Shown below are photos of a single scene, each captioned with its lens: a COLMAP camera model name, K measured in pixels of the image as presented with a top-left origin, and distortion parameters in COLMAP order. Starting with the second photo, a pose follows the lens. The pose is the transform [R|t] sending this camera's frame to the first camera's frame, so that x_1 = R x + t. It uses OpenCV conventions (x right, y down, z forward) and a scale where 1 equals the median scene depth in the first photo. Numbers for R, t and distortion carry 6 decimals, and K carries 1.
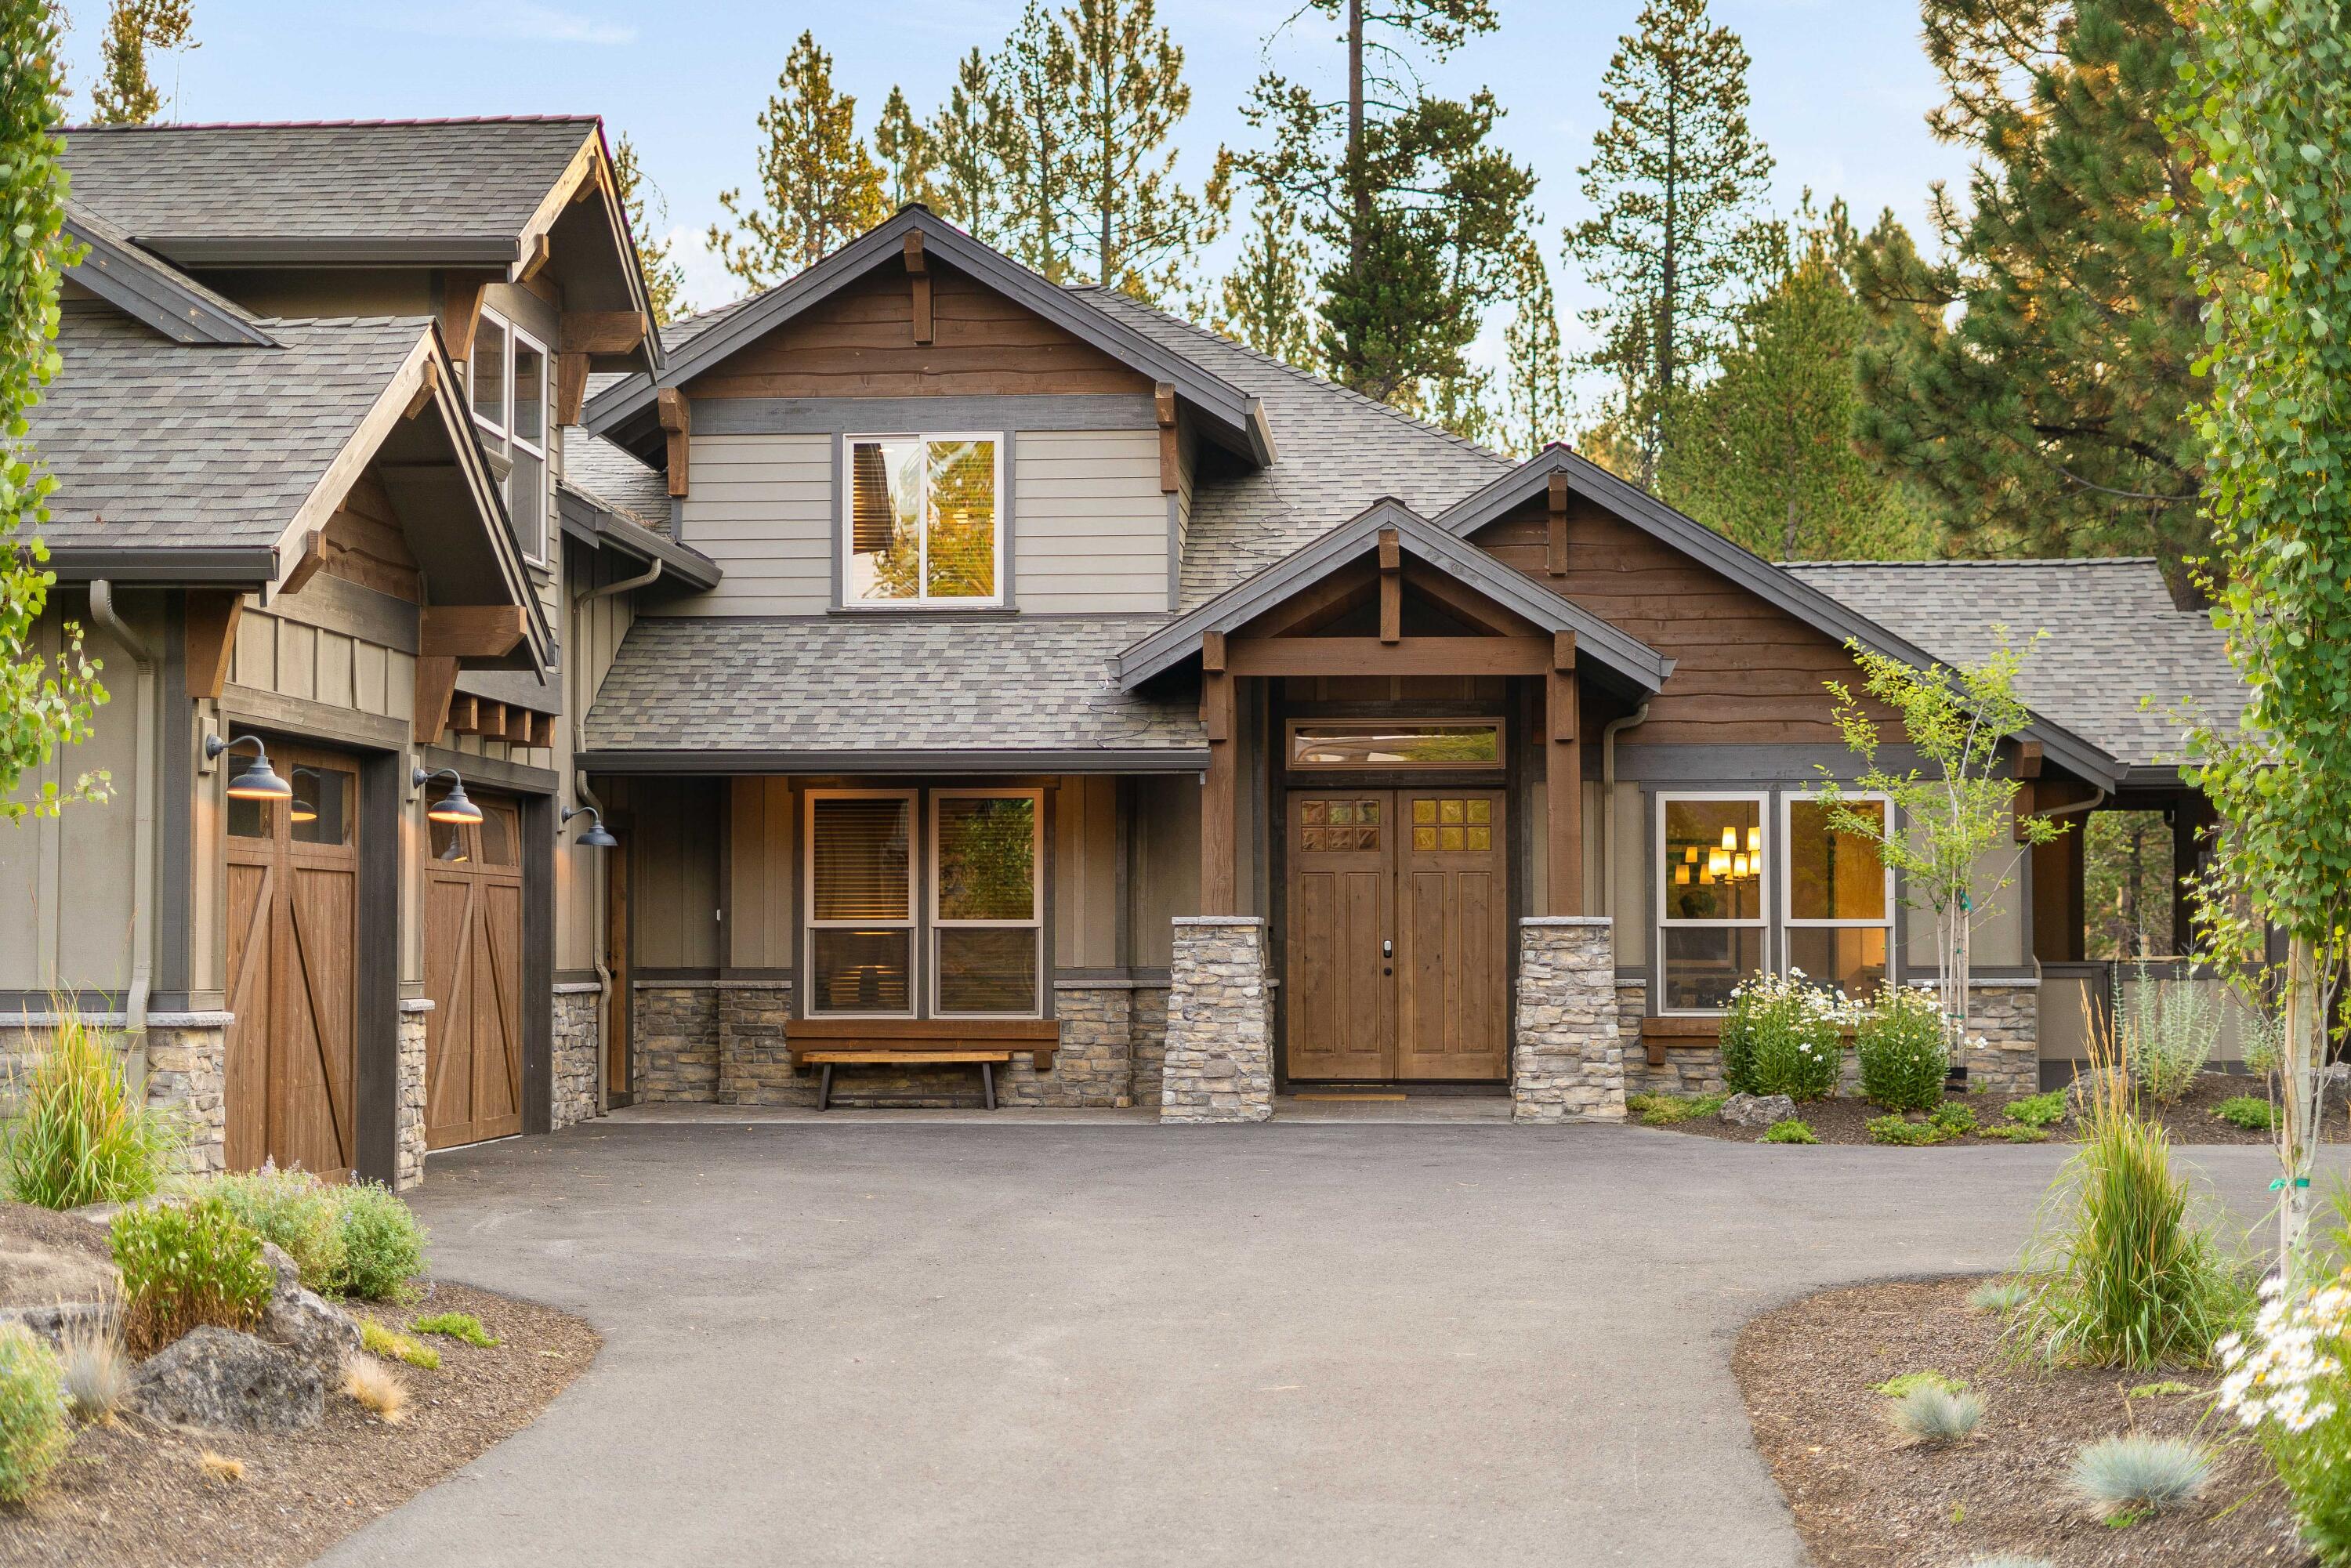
lens RADIAL K [[3459.6, 0, 1177.4], [0, 3459.6, 829.0], [0, 0, 1]] dist [0.030801, -0.089512]
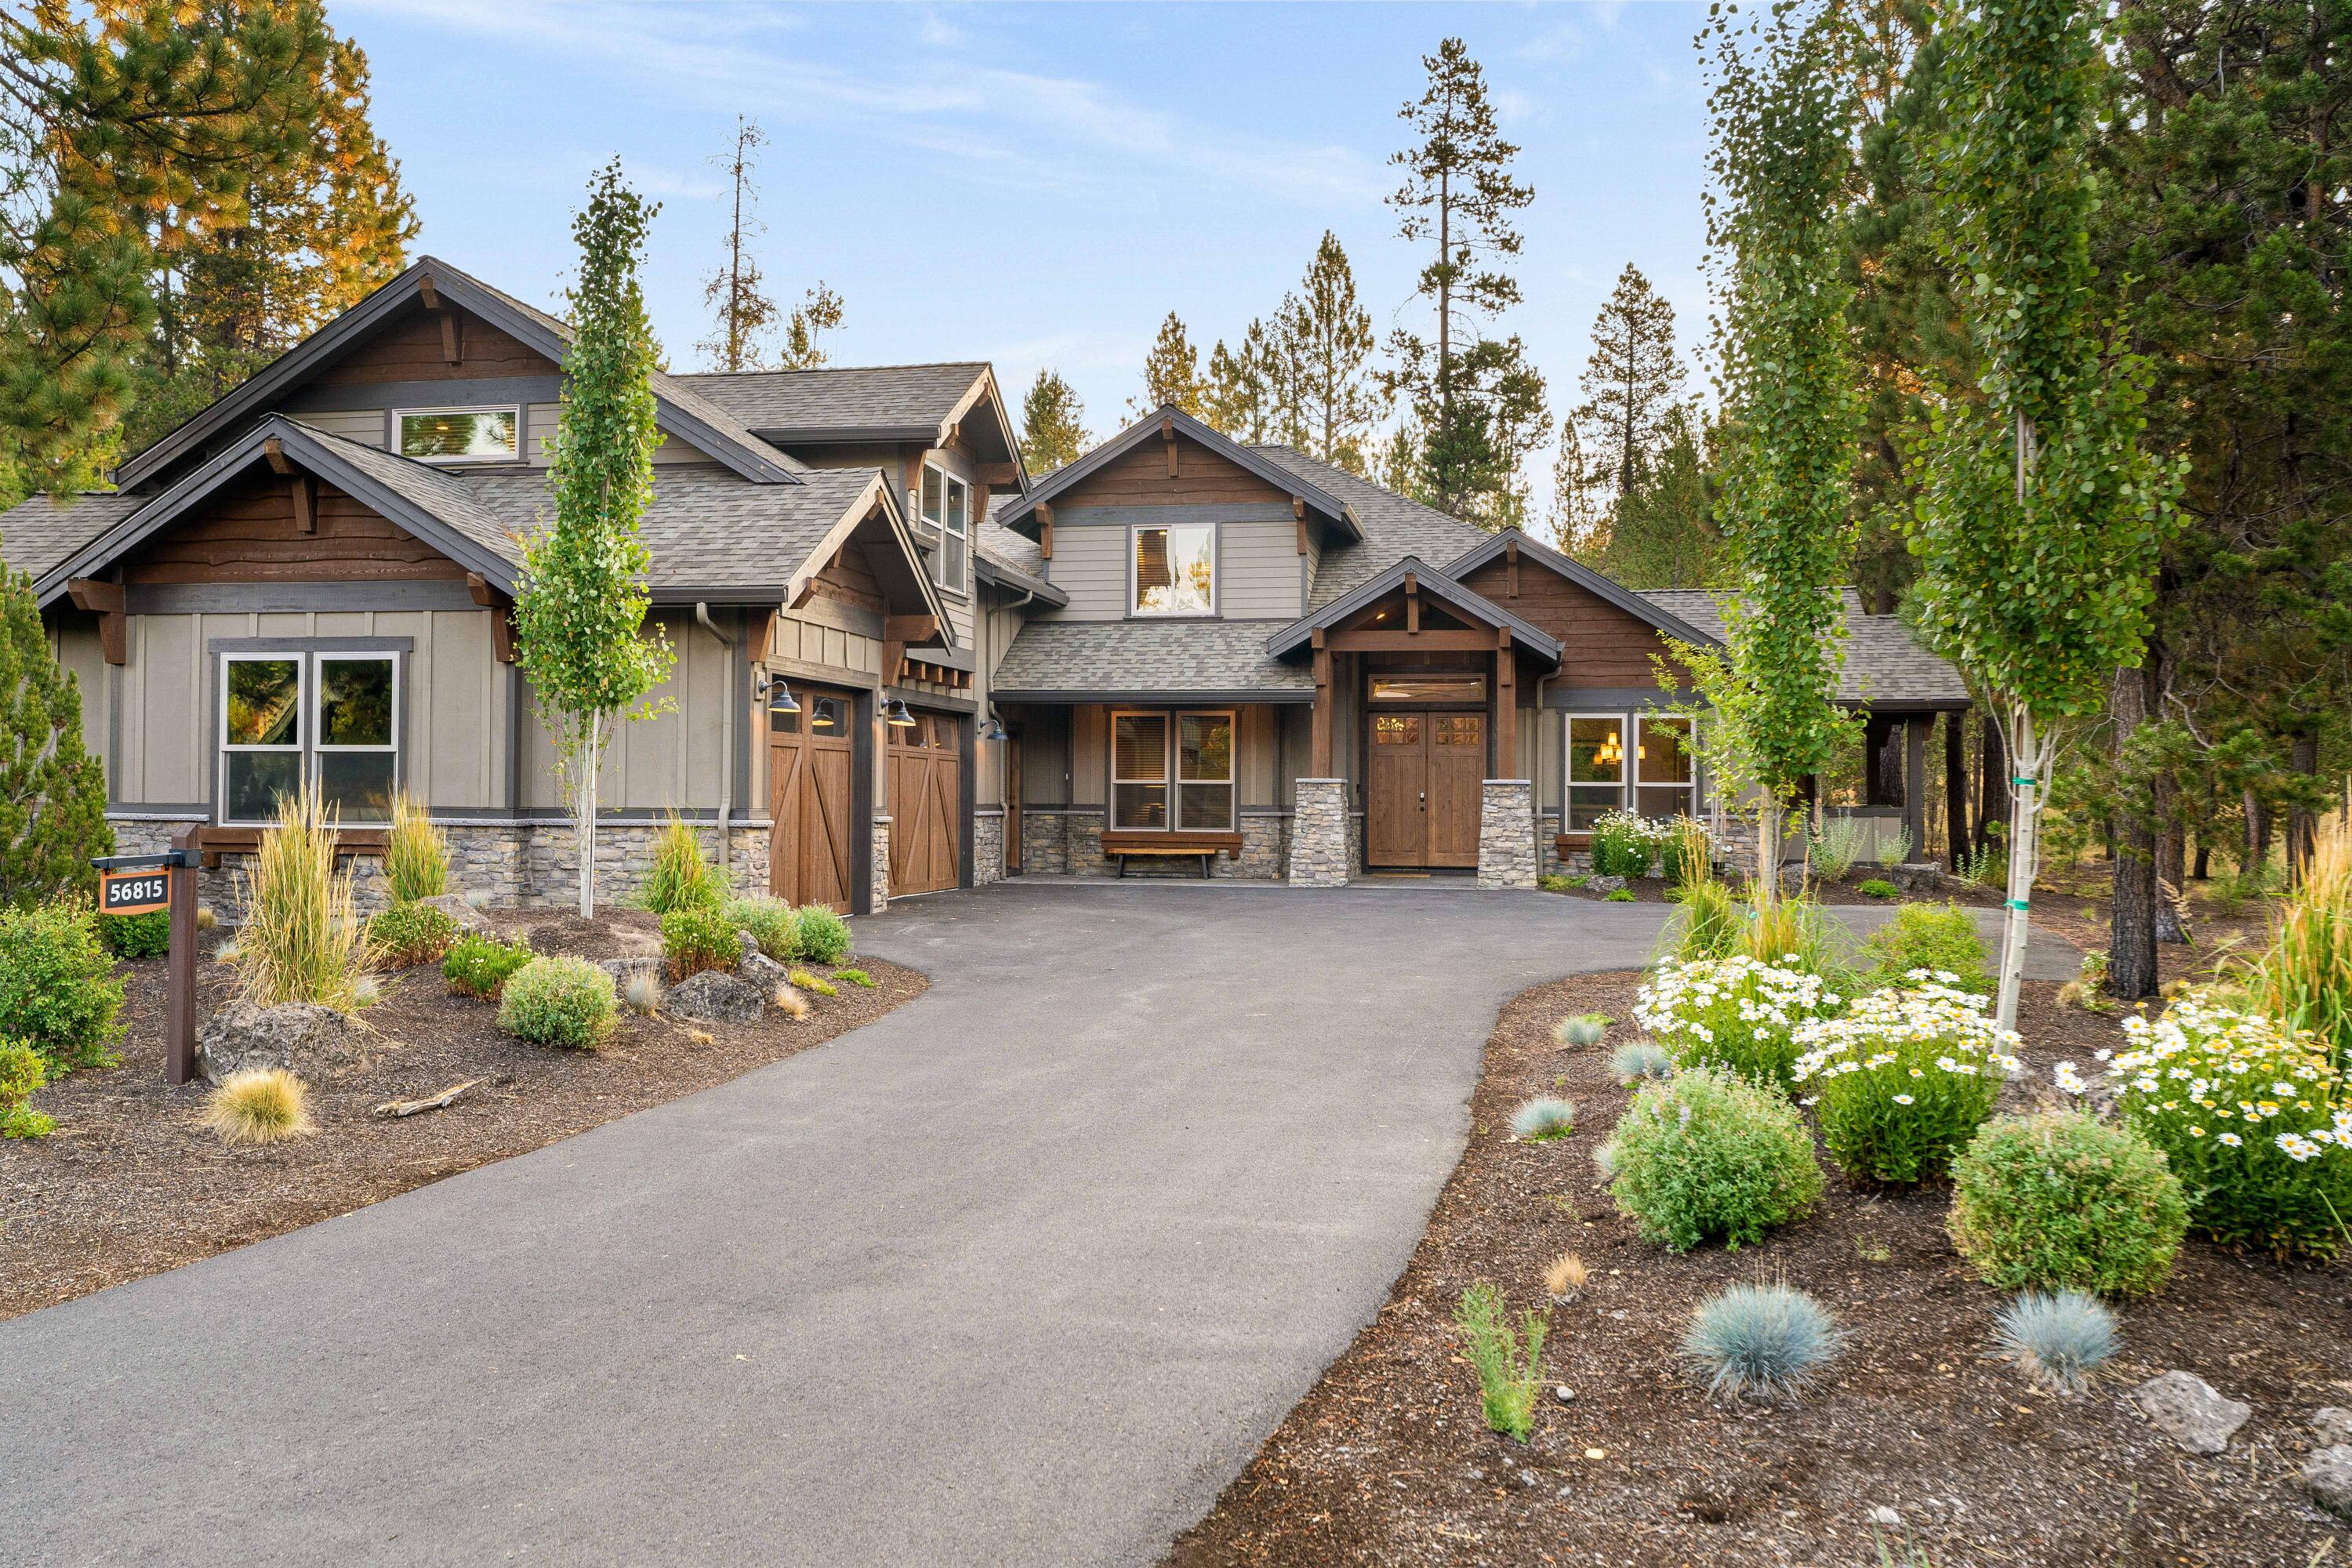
lens RADIAL K [[1858.4, 0, 1176.0], [0, 1858.4, 784.0], [0, 0, 1]] dist [-0.004462, 0.000138]
pose [[0.992456, 0.006347, -0.122437, 0.057220], [-0.003301, 0.999680, 0.025071, 0.003060], [0.122557, -0.024478, 0.992160, -0.018619]]
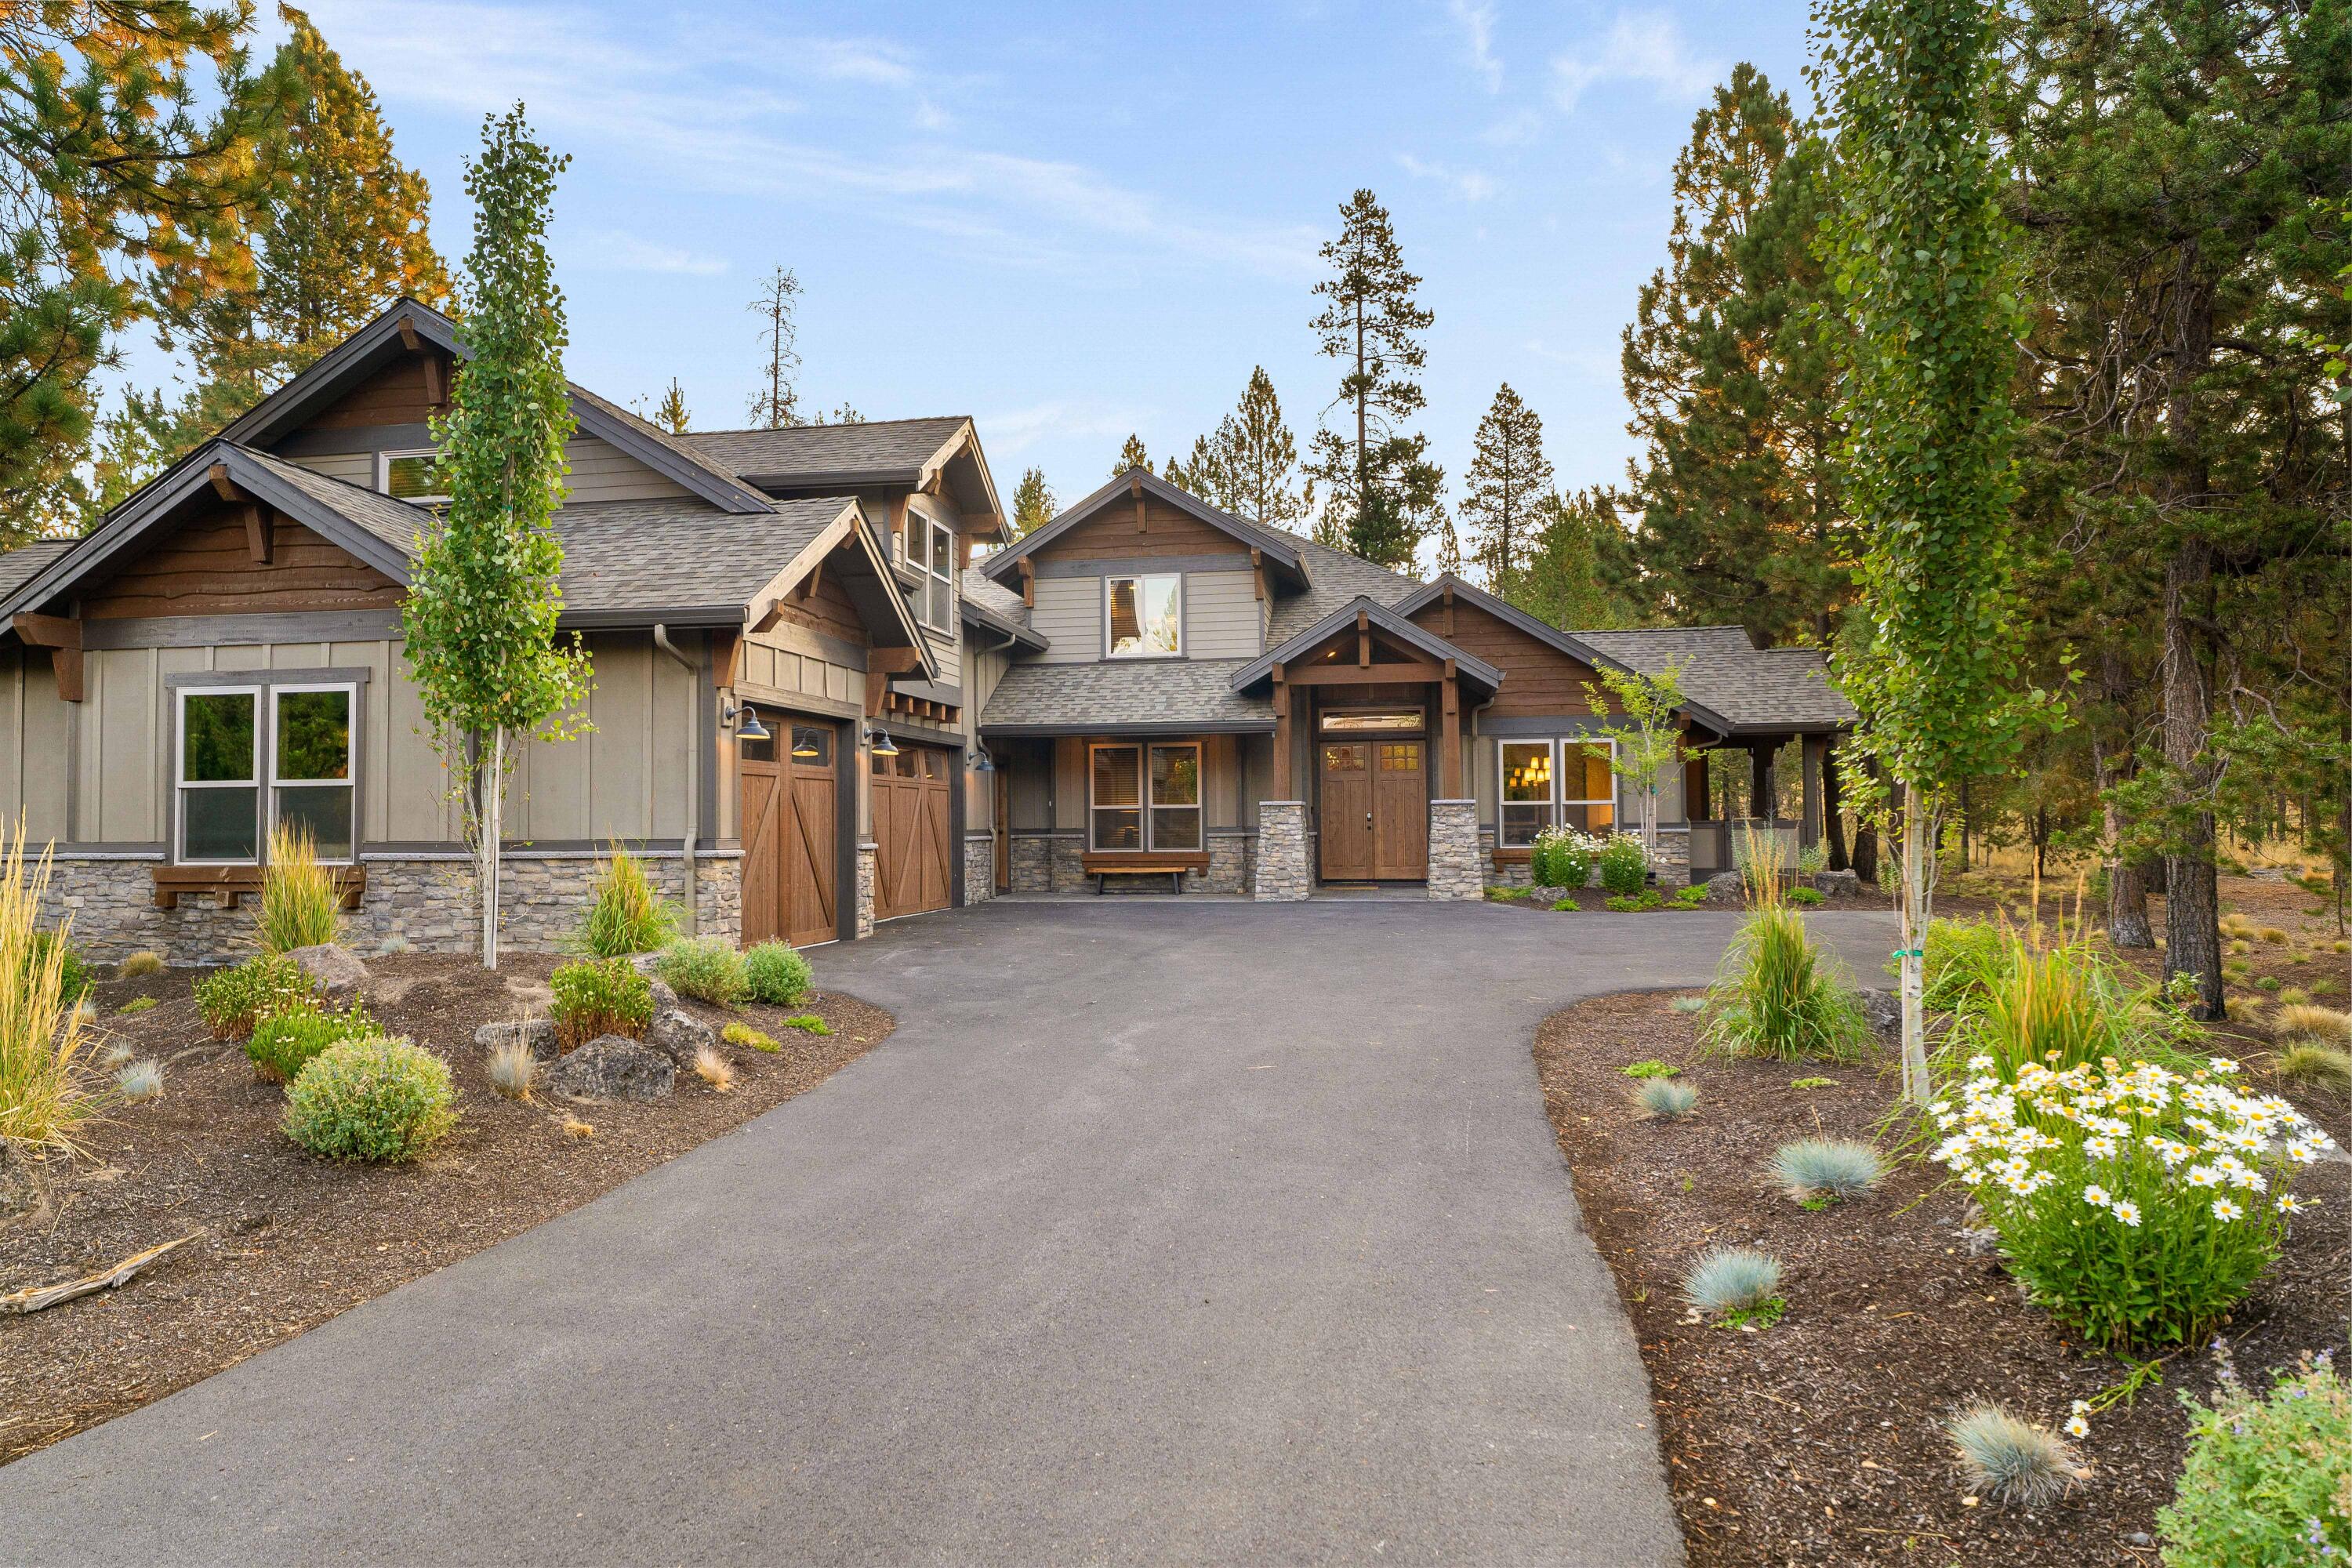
lens RADIAL K [[1392.5, 0, 1167.5], [0, 1392.5, 784.7], [0, 0, 1]] dist [-0.004838, 0.001387]
pose [[0.994699, -0.011282, -0.102205, 0.028543], [0.011920, 0.999913, 0.005640, 0.009790], [0.102133, -0.006828, 0.994747, 0.164102]]
